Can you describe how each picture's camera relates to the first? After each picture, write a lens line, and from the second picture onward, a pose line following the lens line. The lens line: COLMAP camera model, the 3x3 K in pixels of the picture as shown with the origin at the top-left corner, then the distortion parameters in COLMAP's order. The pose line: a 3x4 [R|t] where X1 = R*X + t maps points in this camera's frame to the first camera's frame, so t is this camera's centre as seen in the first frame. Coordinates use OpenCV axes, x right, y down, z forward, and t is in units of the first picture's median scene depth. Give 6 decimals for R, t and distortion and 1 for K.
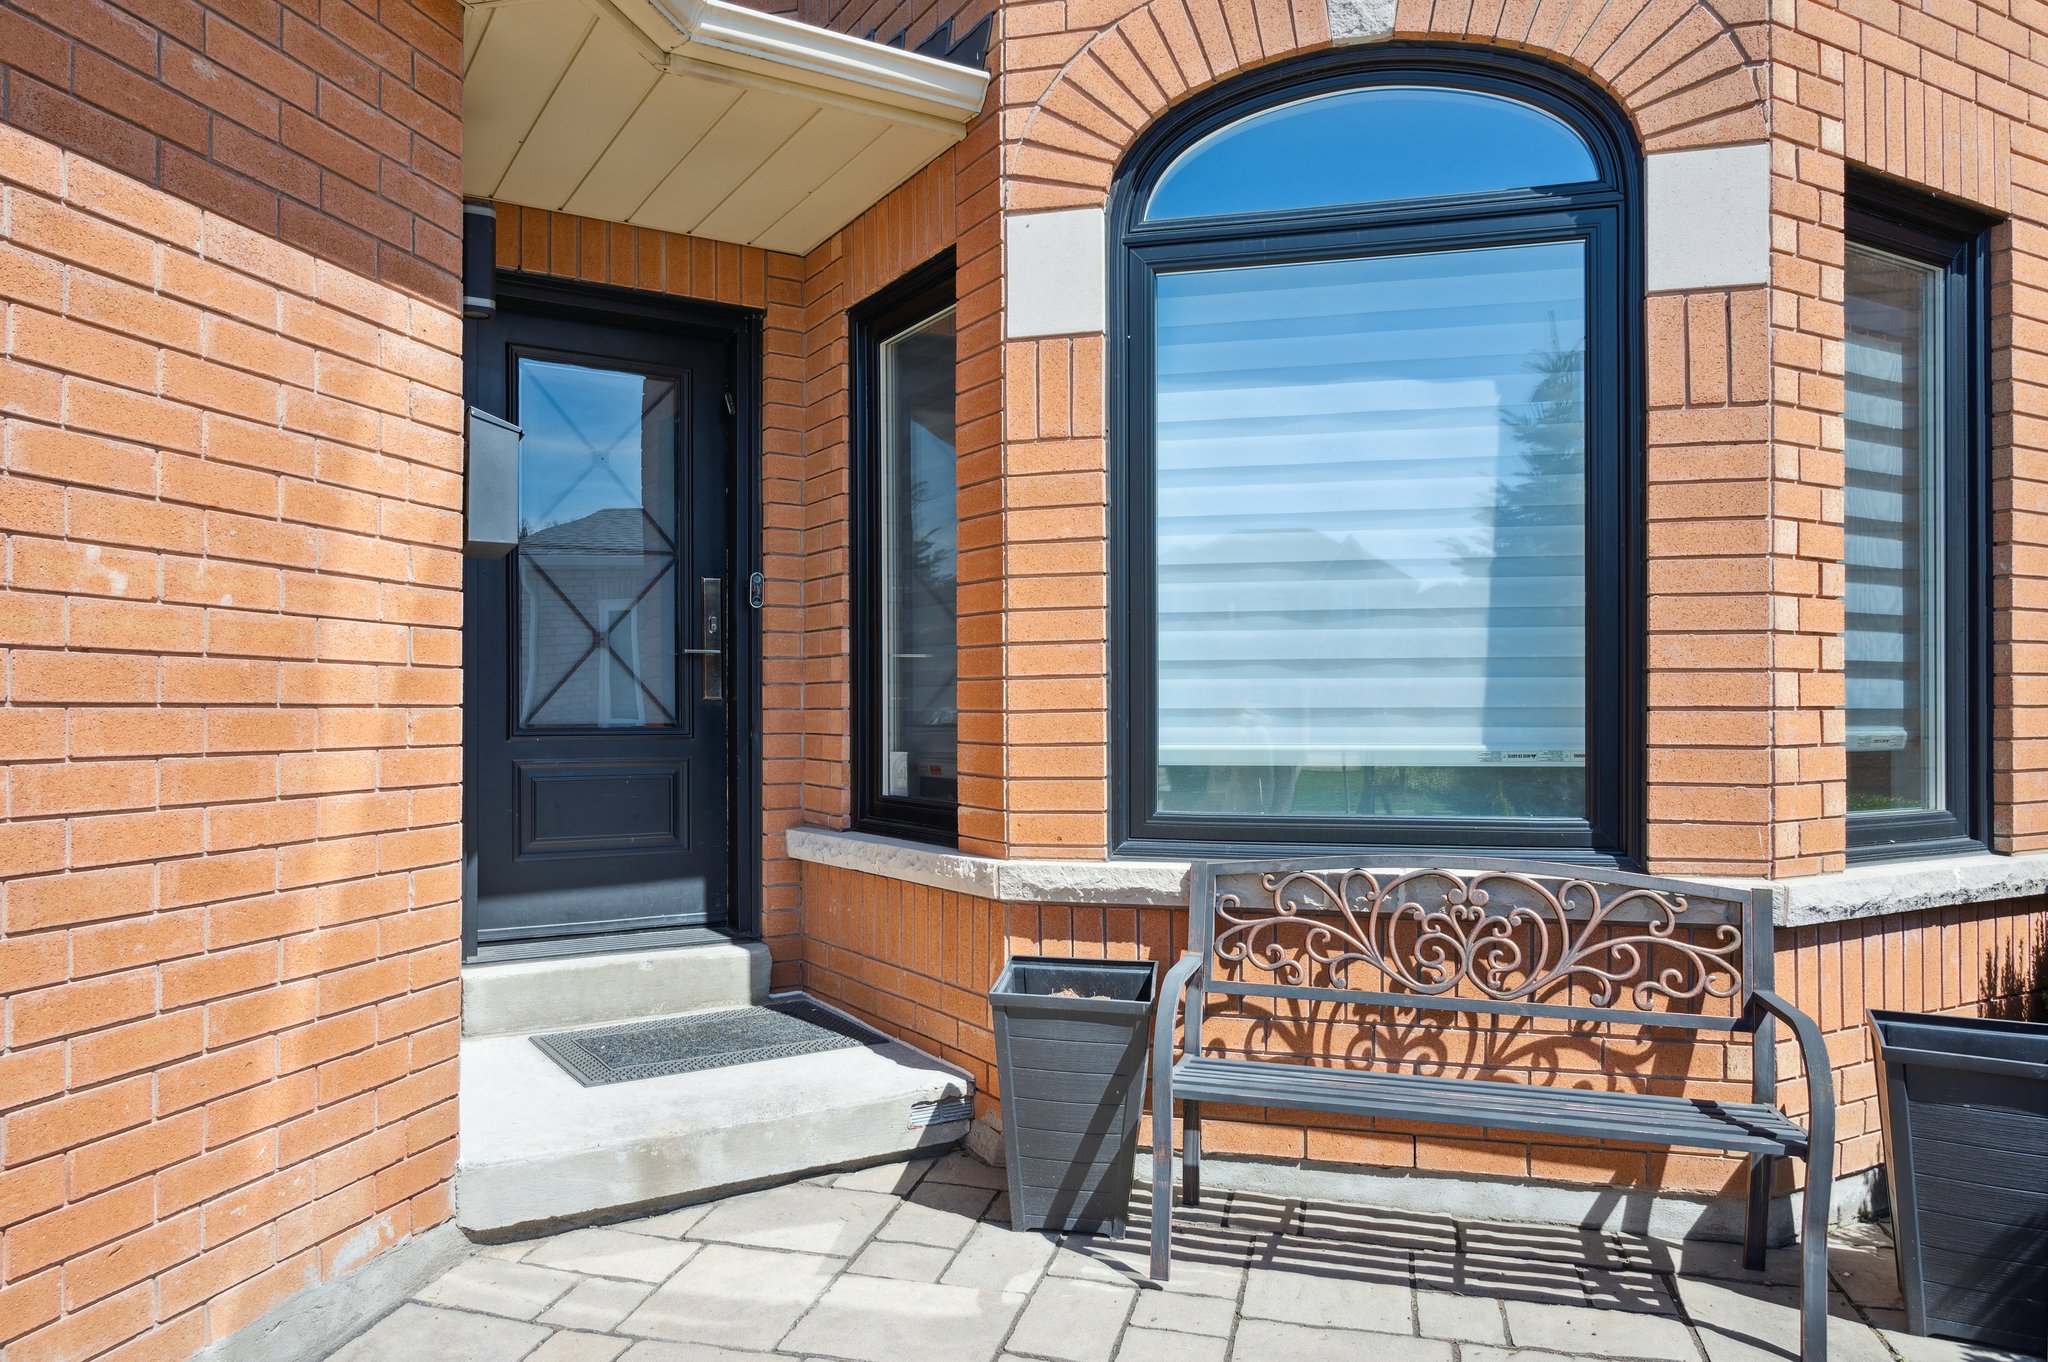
lens RADIAL K [[1428.3, 0, 1026.2], [0, 1428.3, 659.1], [0, 0, 1]] dist [-0.005736, -0.002011]
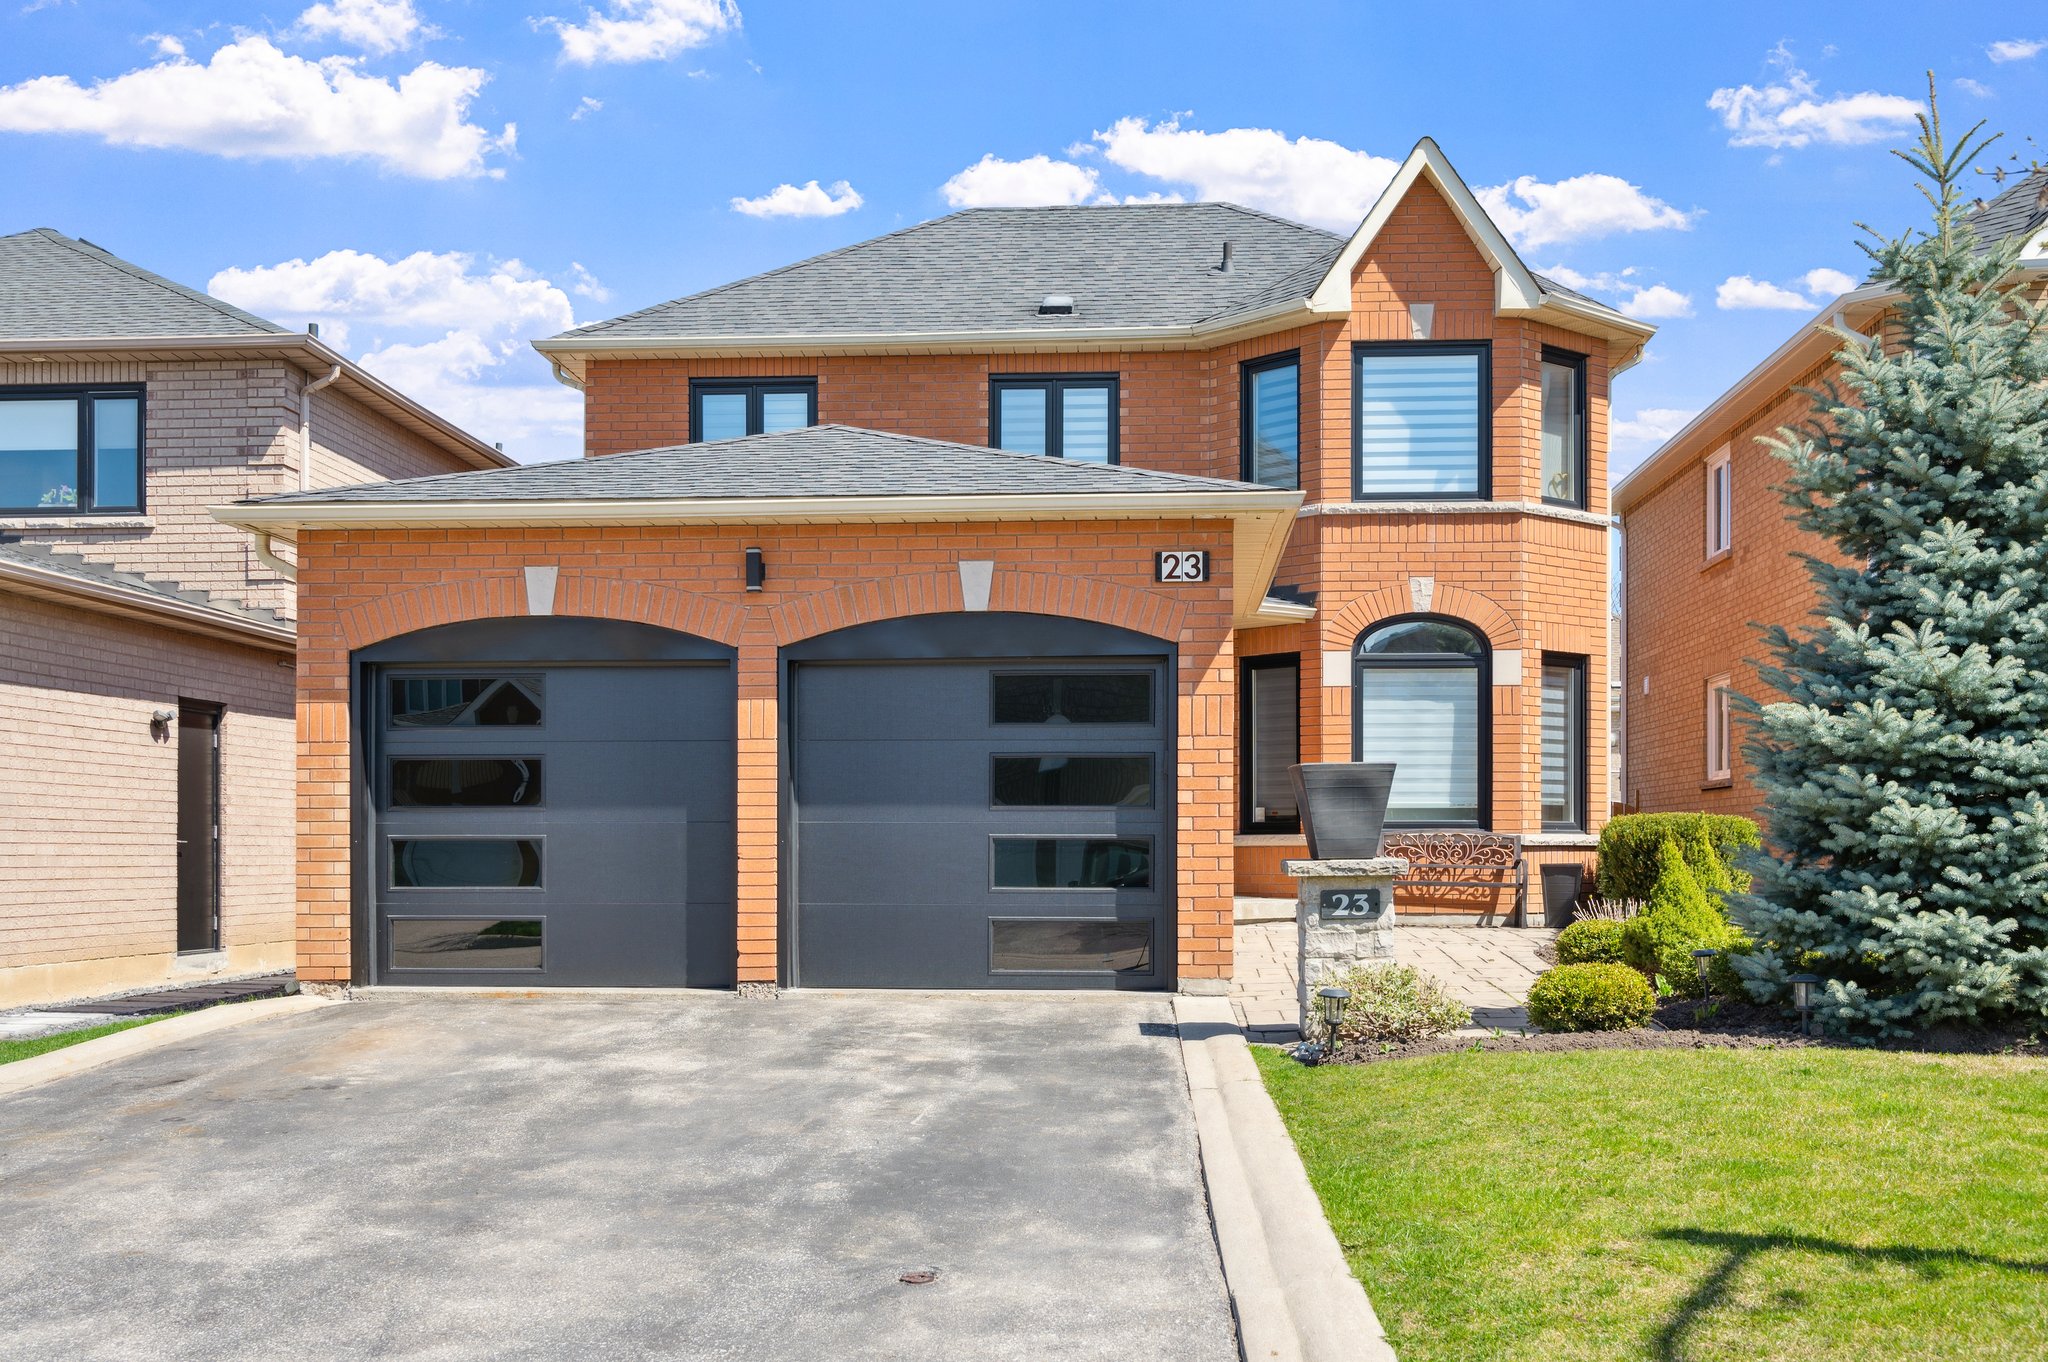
lens RADIAL K [[2592.2, 0, 1024.0], [0, 2592.2, 681.0], [0, 0, 1]] dist [-0.015288, 0.017767]
pose [[0.977451, 0.018868, 0.210317, -2.257267], [-0.010162, 0.999049, -0.042400, 0.045517], [-0.210917, 0.039307, 0.976713, -5.525601]]
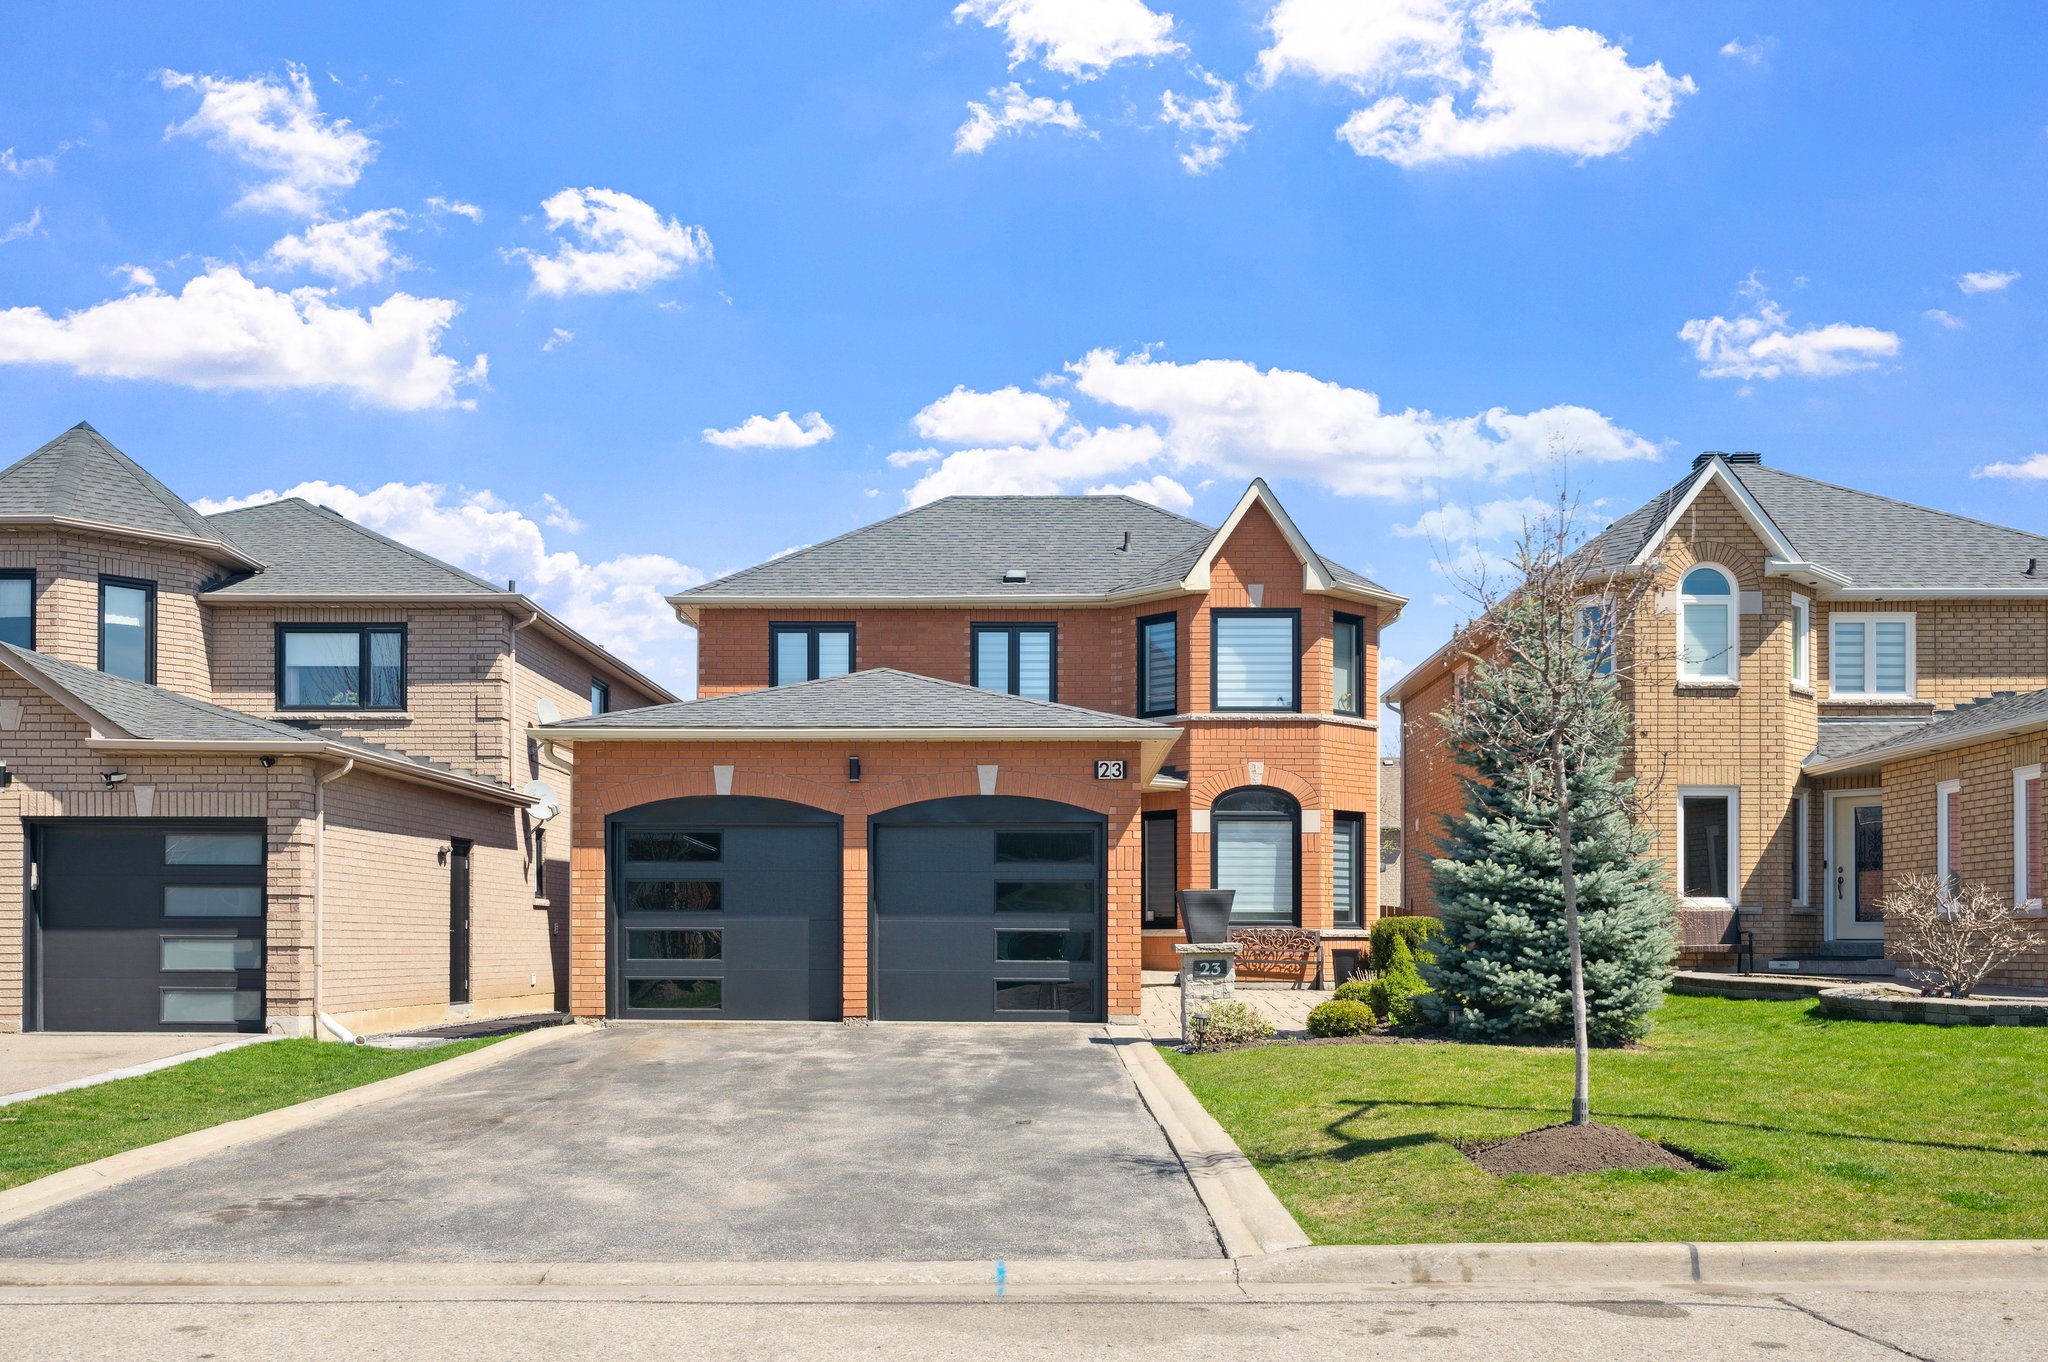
lens RADIAL K [[1834.2, 0, 1019.8], [0, 1834.2, 730.3], [0, 0, 1]] dist [-0.026561, -0.002450]
pose [[0.972349, 0.035369, 0.230841, -2.459204], [-0.014572, 0.995728, -0.091181, 0.036158], [-0.233079, 0.085296, 0.968710, -6.095223]]
